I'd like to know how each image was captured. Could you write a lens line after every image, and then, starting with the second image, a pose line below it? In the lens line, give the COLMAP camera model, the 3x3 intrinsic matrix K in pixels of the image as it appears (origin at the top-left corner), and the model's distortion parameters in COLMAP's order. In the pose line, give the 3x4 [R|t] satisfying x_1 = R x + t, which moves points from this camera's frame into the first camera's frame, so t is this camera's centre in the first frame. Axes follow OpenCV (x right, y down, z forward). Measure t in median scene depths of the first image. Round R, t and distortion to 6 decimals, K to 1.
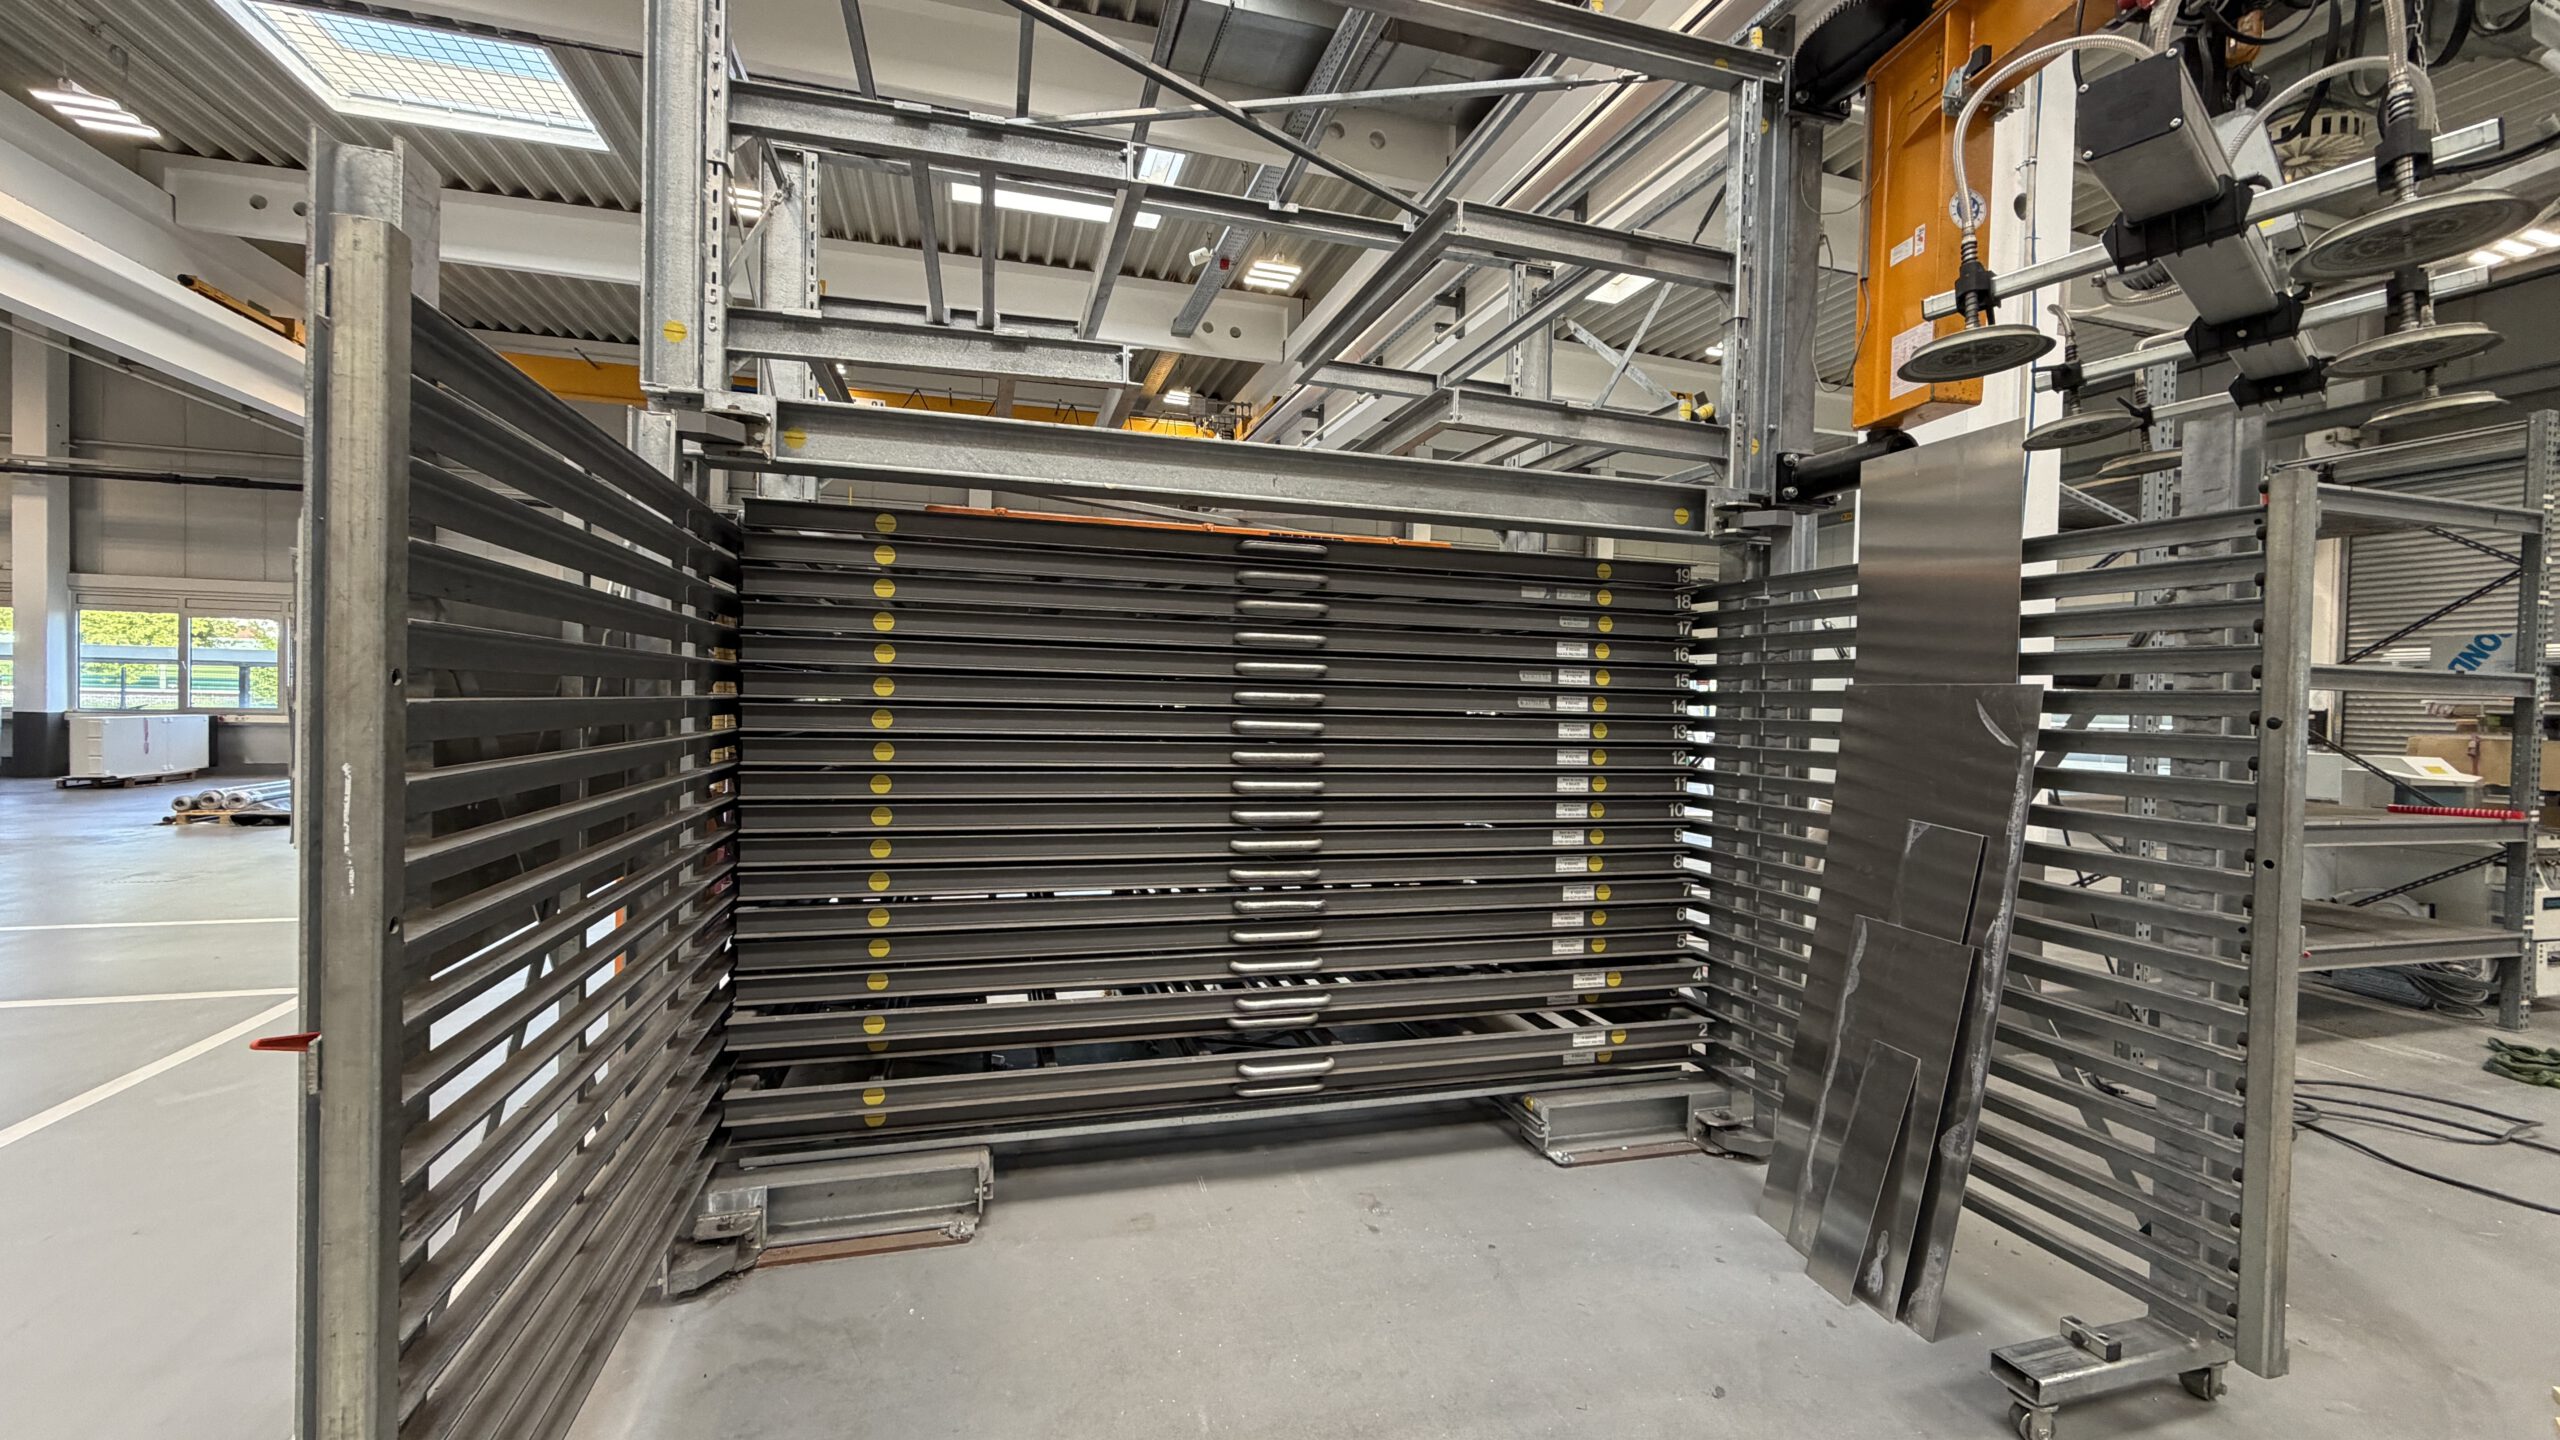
lens RADIAL K [[1022.7, 0, 1271.8], [0, 1022.7, 719.5], [0, 0, 1]] dist [-0.000929, 0.000194]
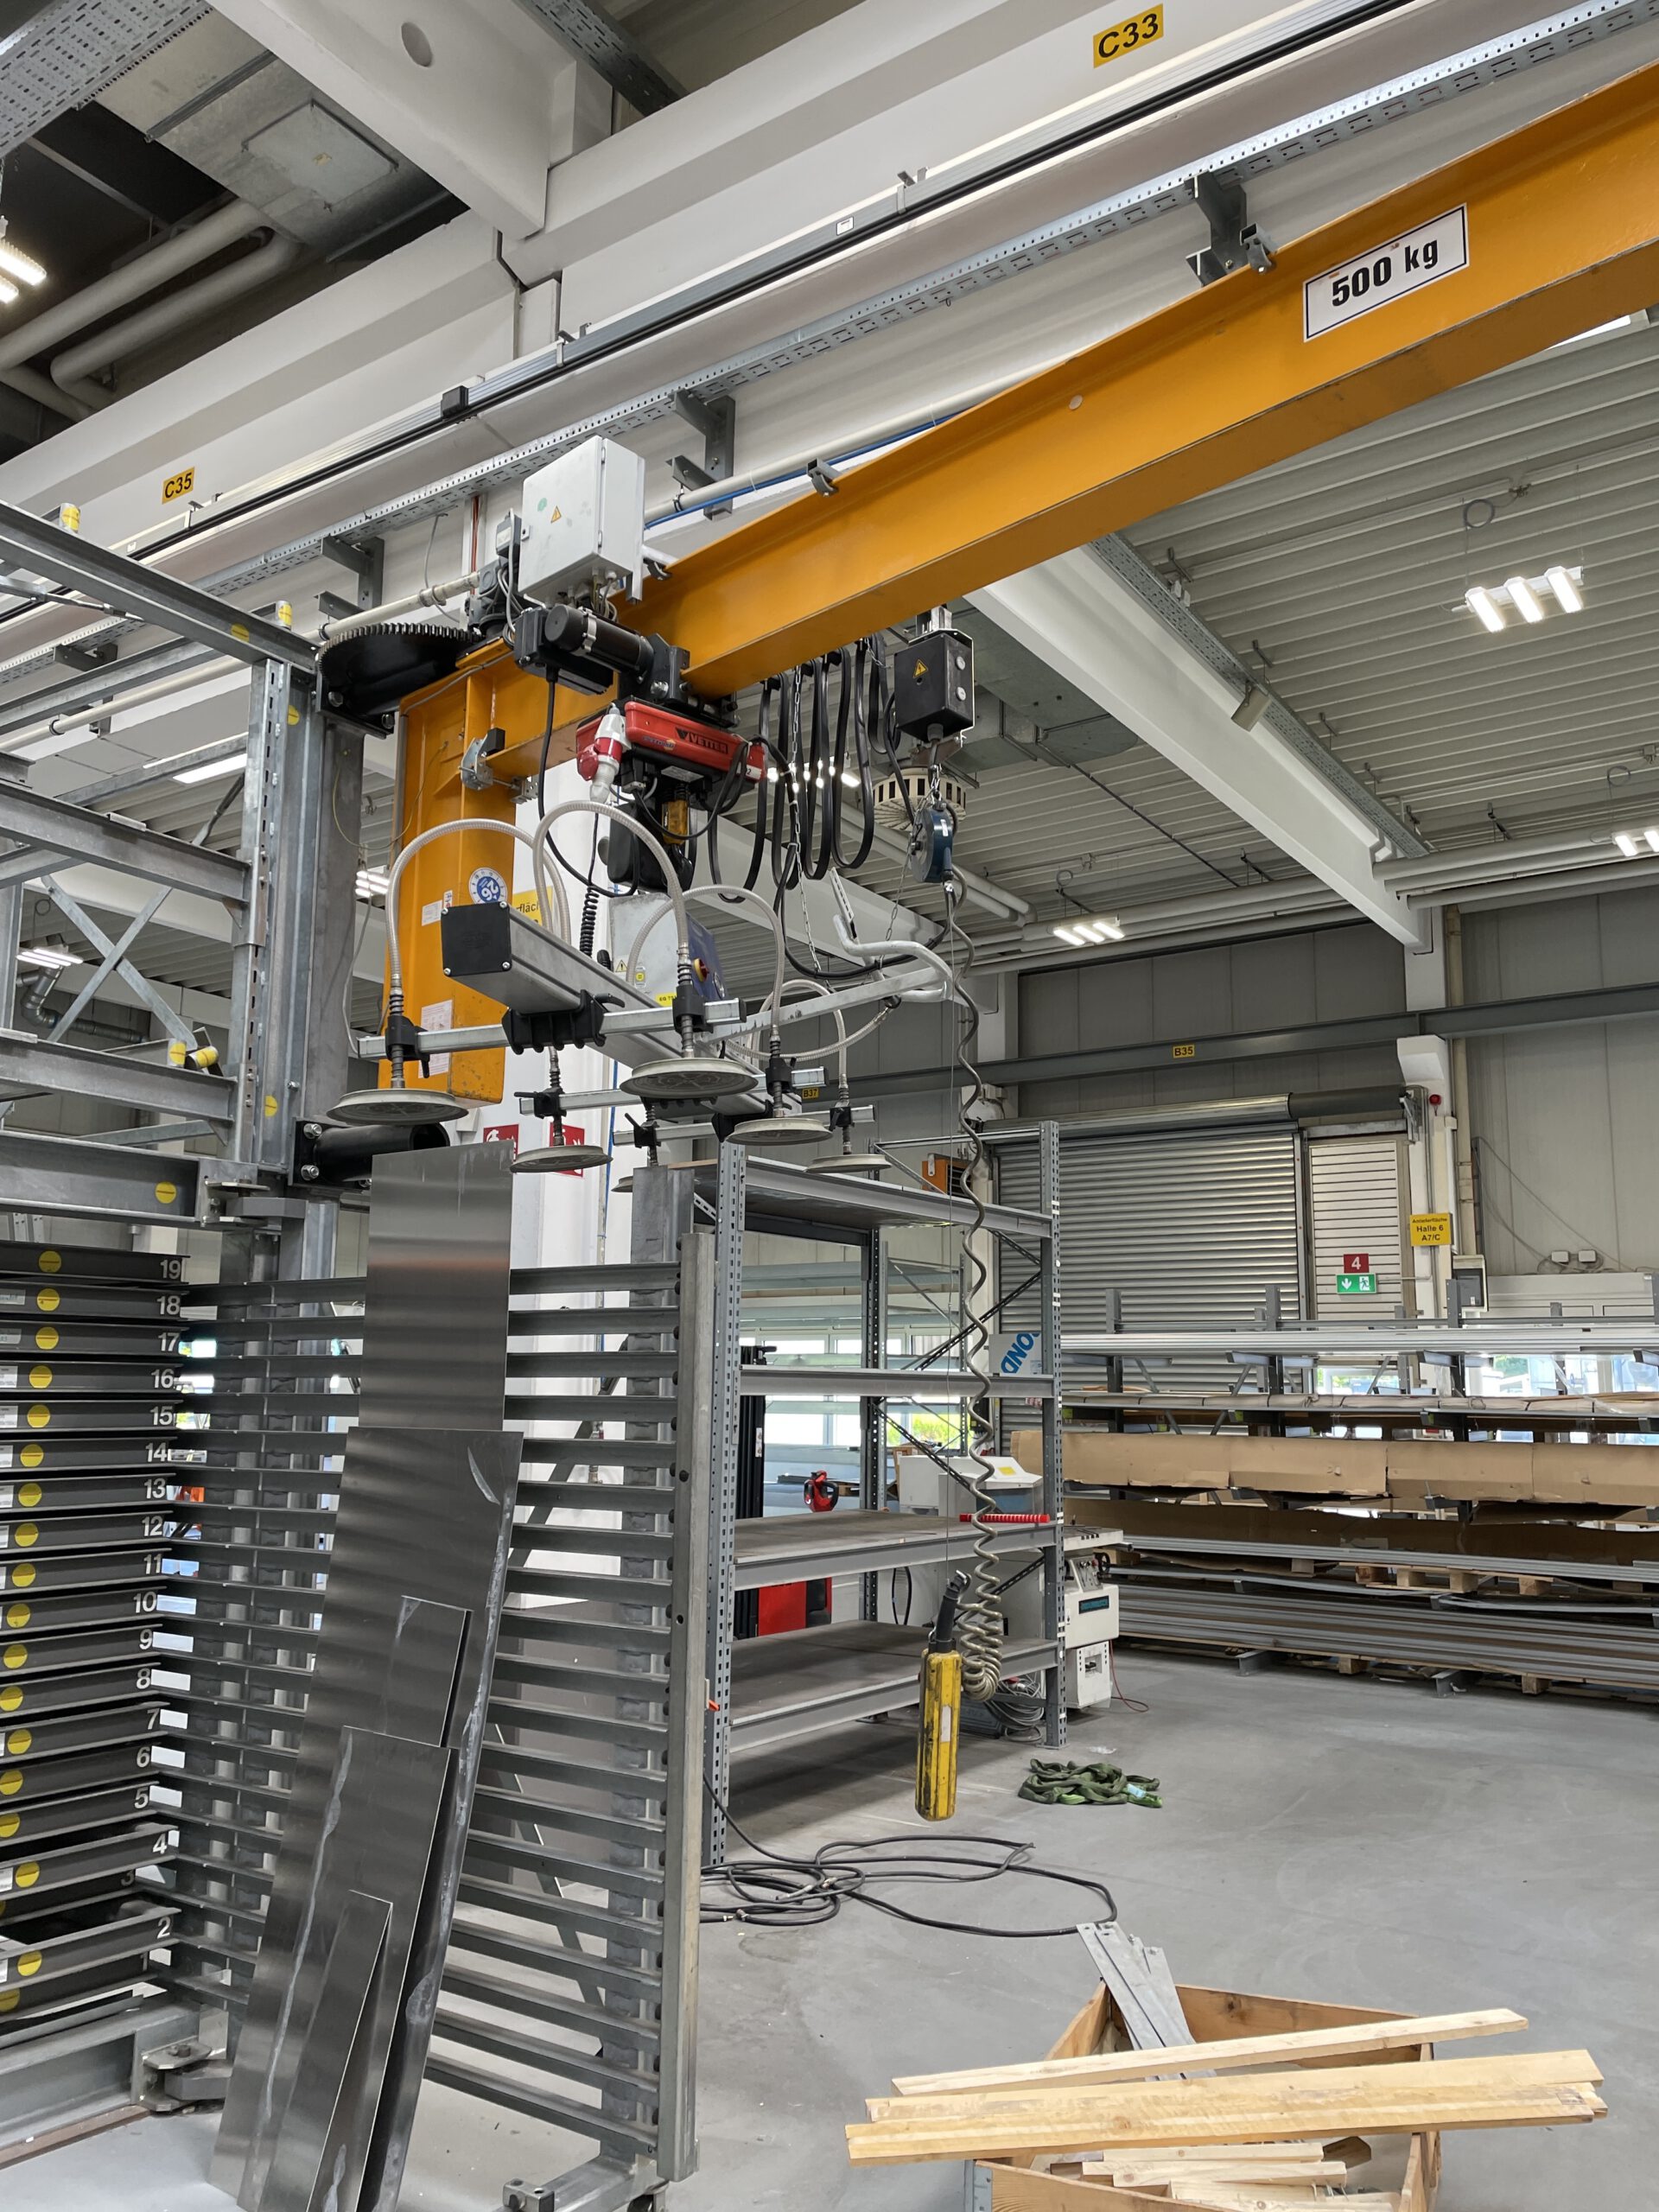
lens RADIAL K [[1671.1, 0, 861.3], [0, 1671.1, 1128.9], [0, 0, 1]] dist [0.087412, -0.108935]
pose [[0.771193, 0.083046, 0.631161, 0.012873], [0.021088, 0.987578, -0.155709, -0.044226], [-0.636251, 0.133392, 0.759862, -0.261868]]
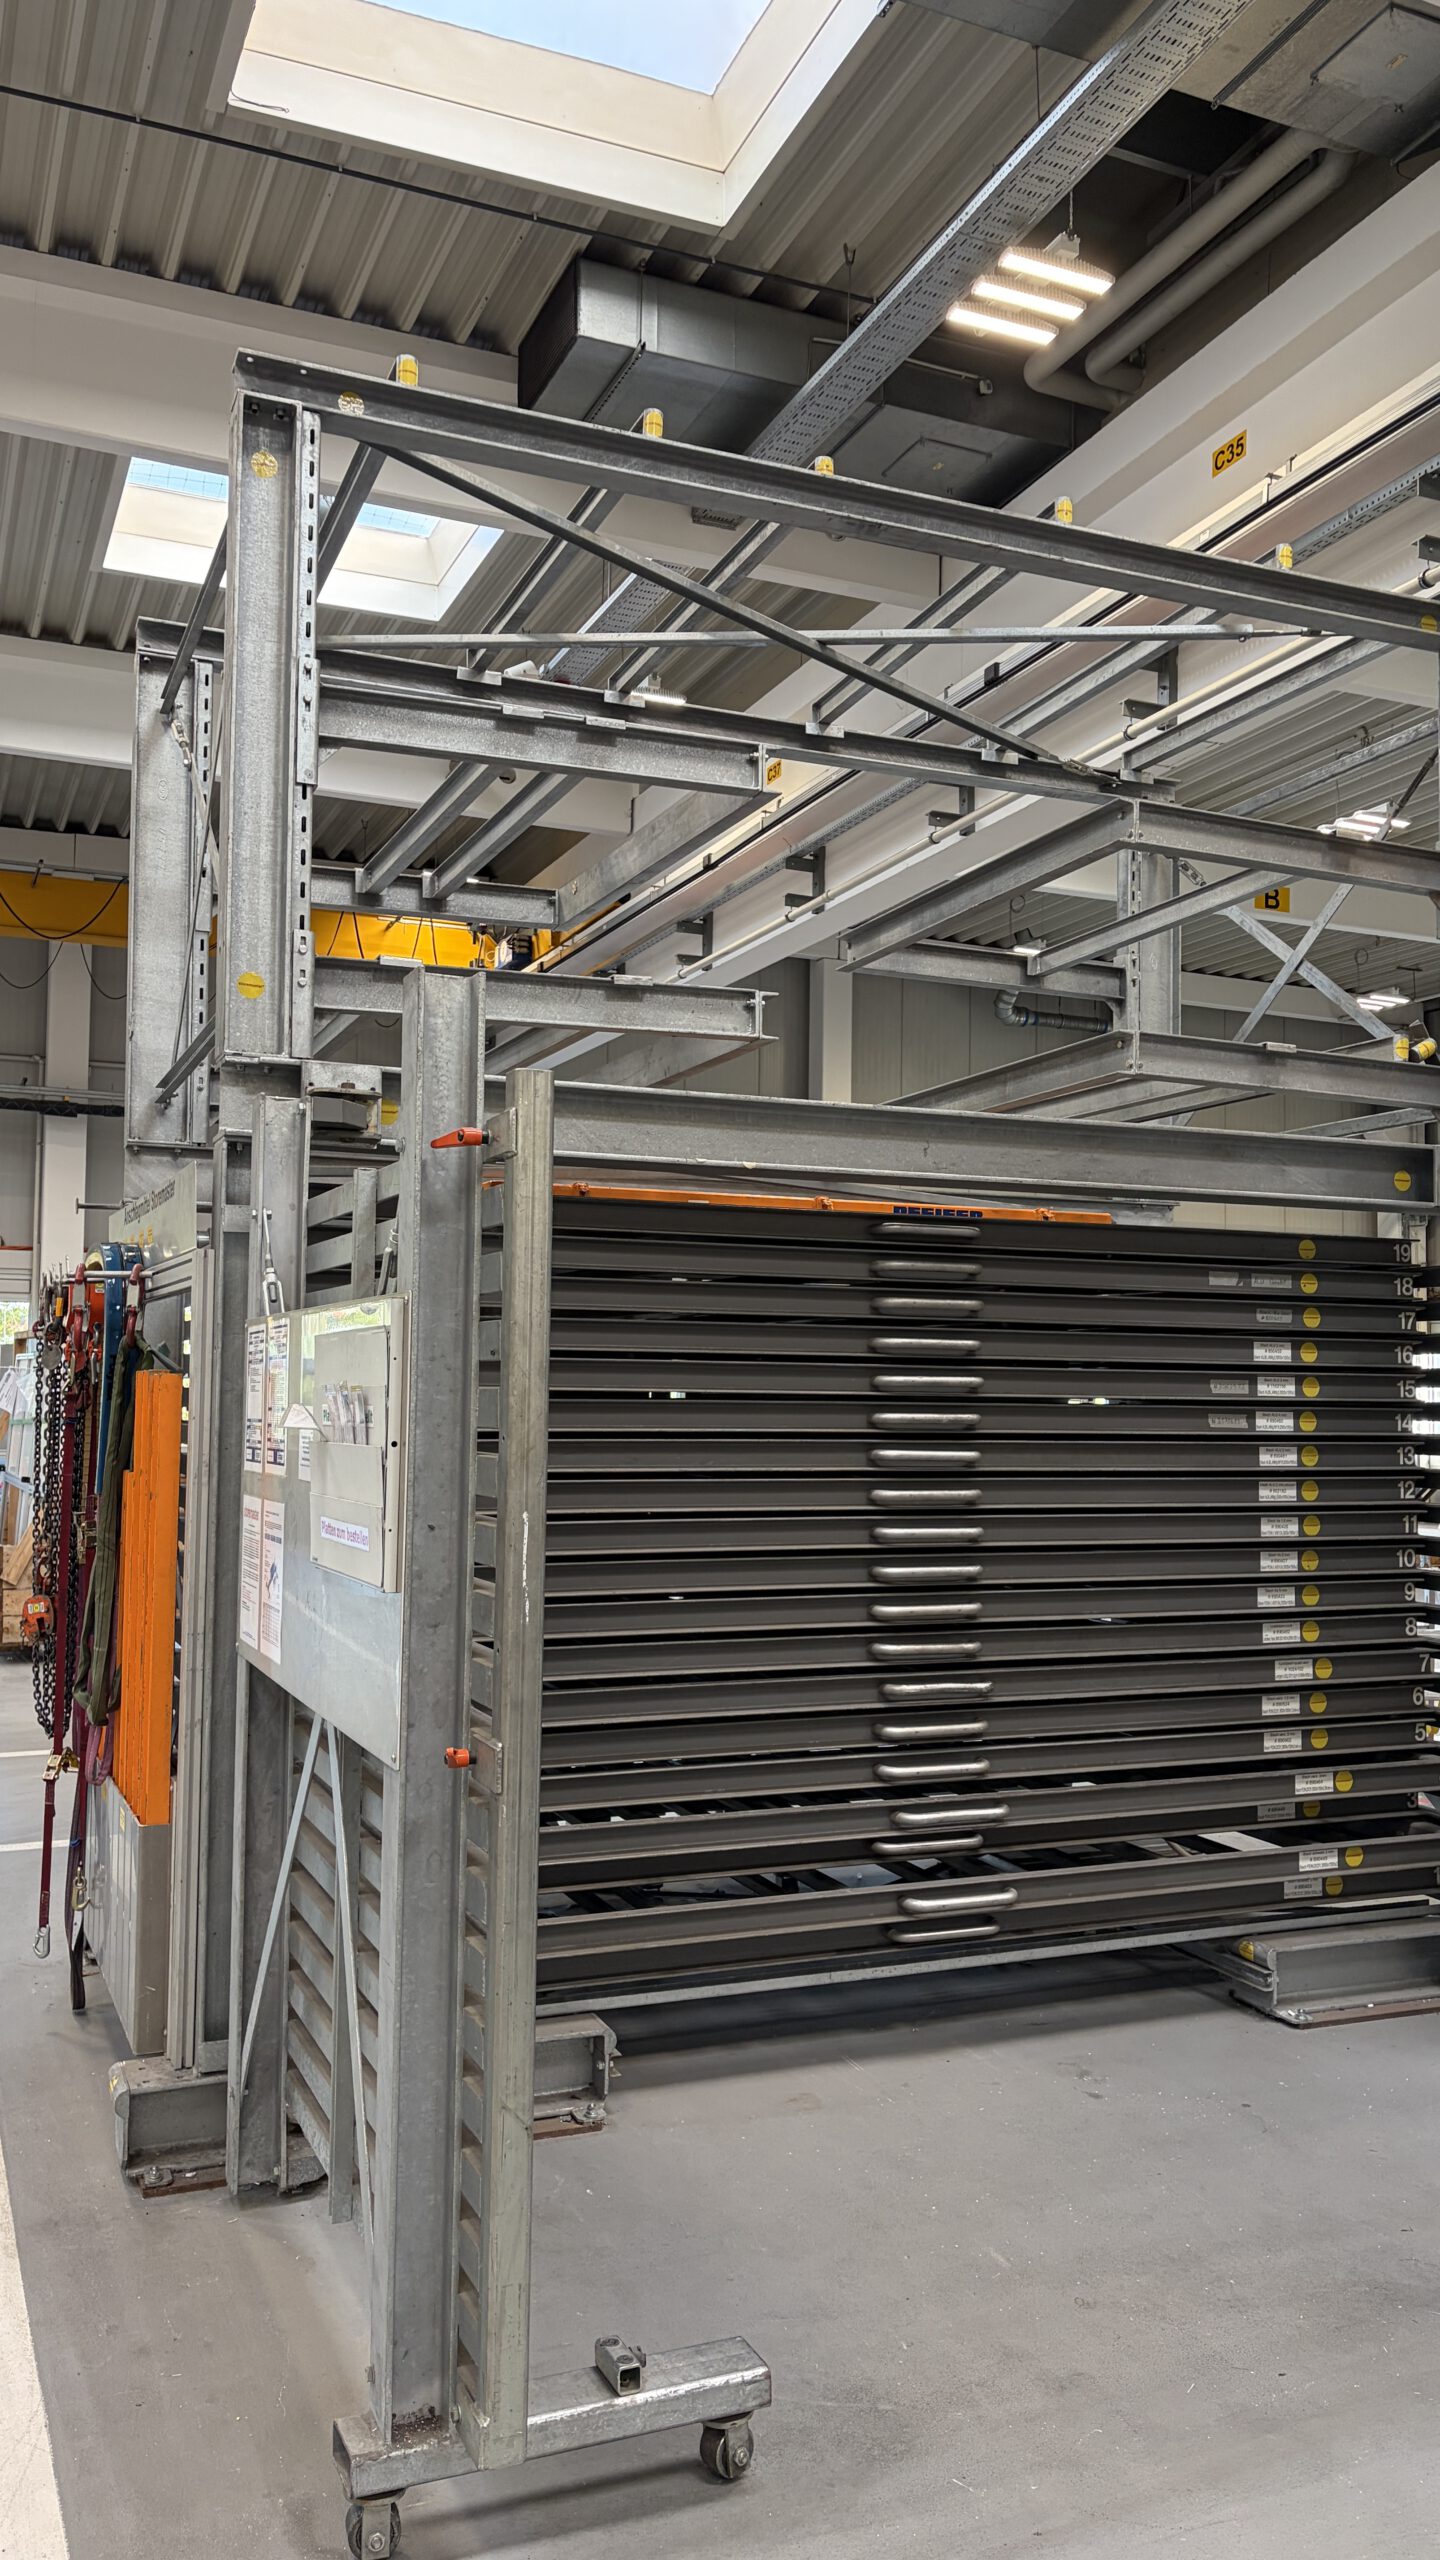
lens RADIAL K [[1926.4, 0, 686.0], [0, 1926.4, 1281.8], [0, 0, 1]] dist [0.048224, -0.047577]
pose [[0.994507, -0.005570, 0.104522, -0.310361], [0.013201, 0.997284, -0.072458, -0.021172], [-0.103835, 0.073440, 0.991879, -0.424778]]
